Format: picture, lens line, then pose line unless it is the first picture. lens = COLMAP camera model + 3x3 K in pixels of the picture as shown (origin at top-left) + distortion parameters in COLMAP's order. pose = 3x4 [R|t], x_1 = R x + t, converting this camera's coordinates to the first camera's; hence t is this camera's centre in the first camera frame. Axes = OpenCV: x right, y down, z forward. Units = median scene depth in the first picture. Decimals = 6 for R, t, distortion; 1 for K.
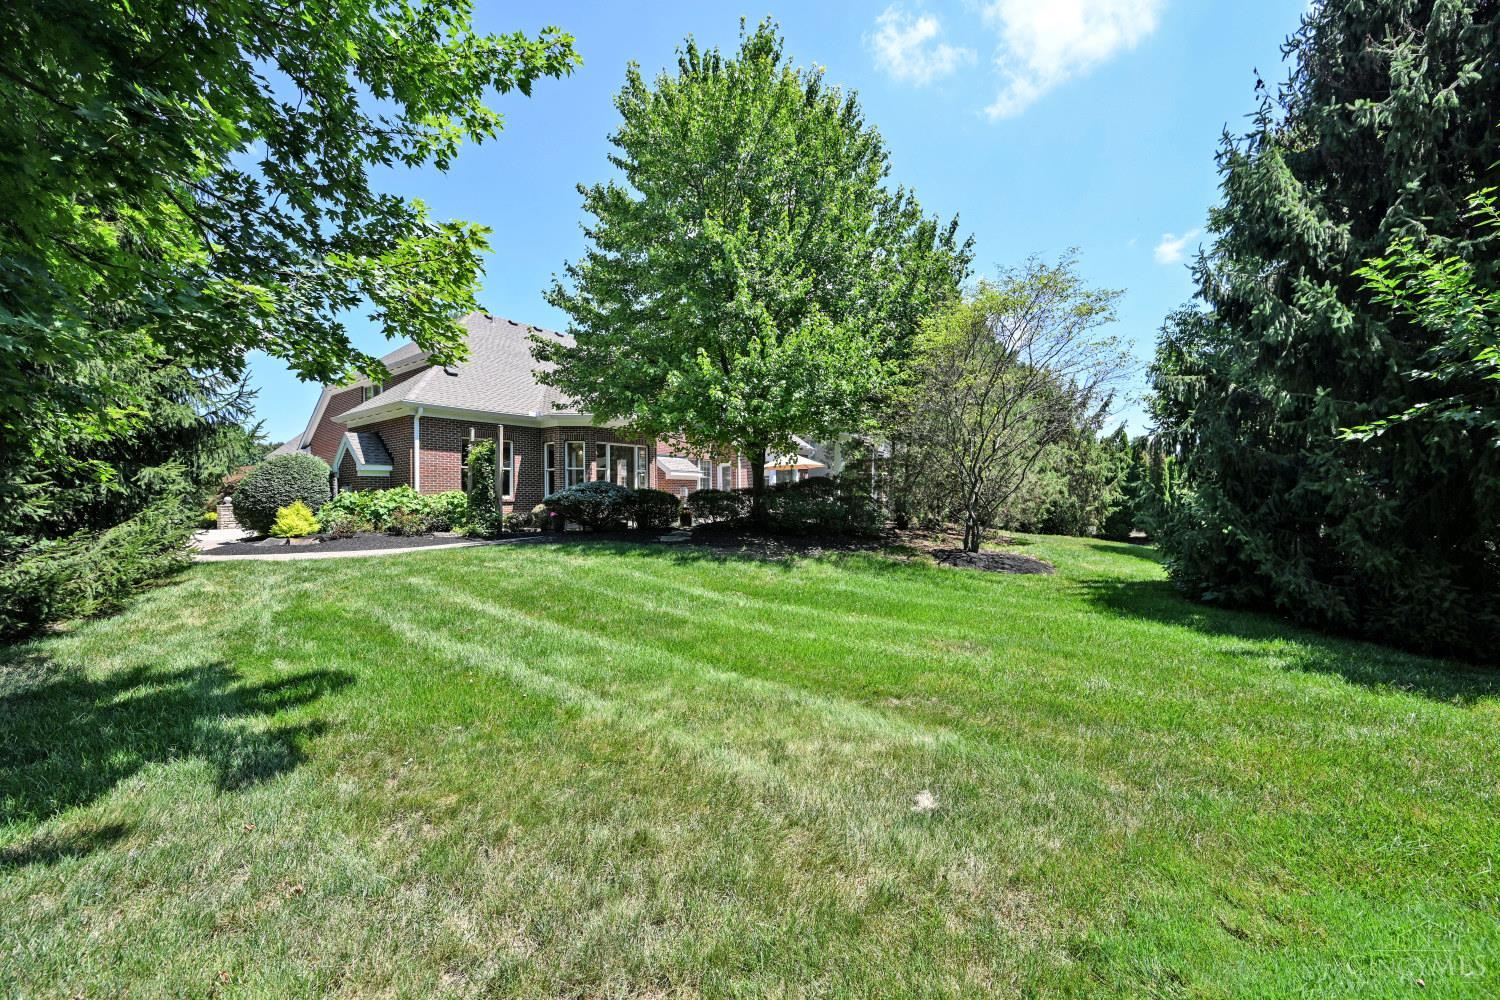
lens RADIAL K [[590.7, 0, 745.3], [0, 590.7, 502.6], [0, 0, 1]] dist [0.002009, 0.000068]
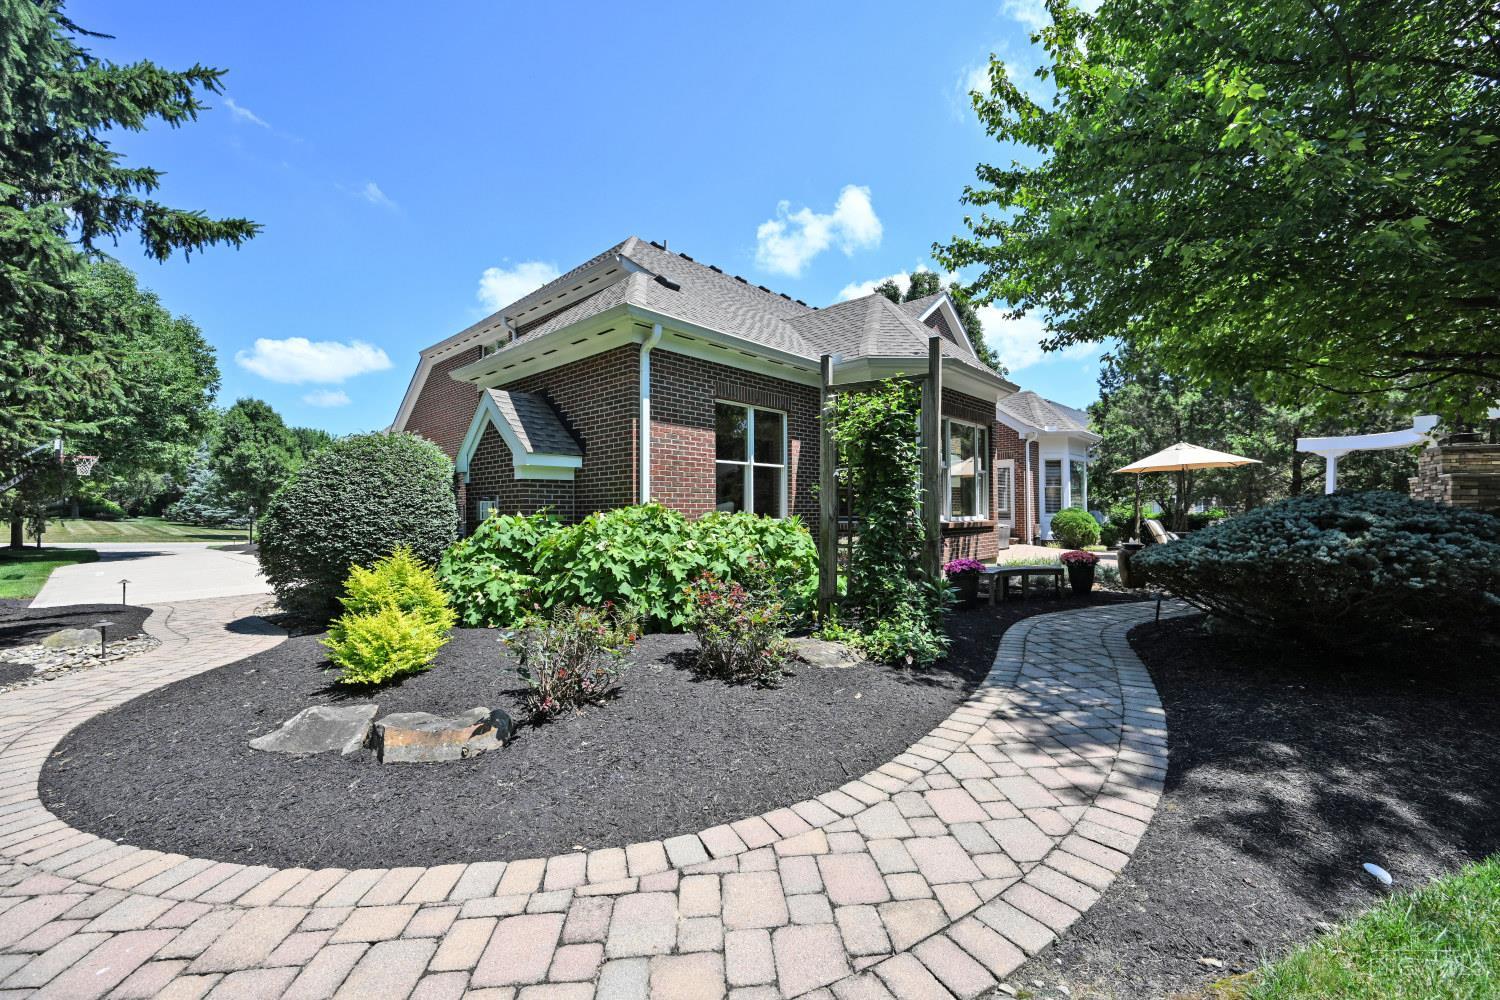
lens RADIAL K [[590.7, 0, 756.5], [0, 590.7, 500.9], [0, 0, 1]] dist [0.002009, 0.000068]
pose [[0.997101, 0.002594, -0.076047, -0.437917], [-0.003721, 0.999885, -0.014684, -0.022167], [0.076000, 0.014924, 0.996996, 0.559942]]
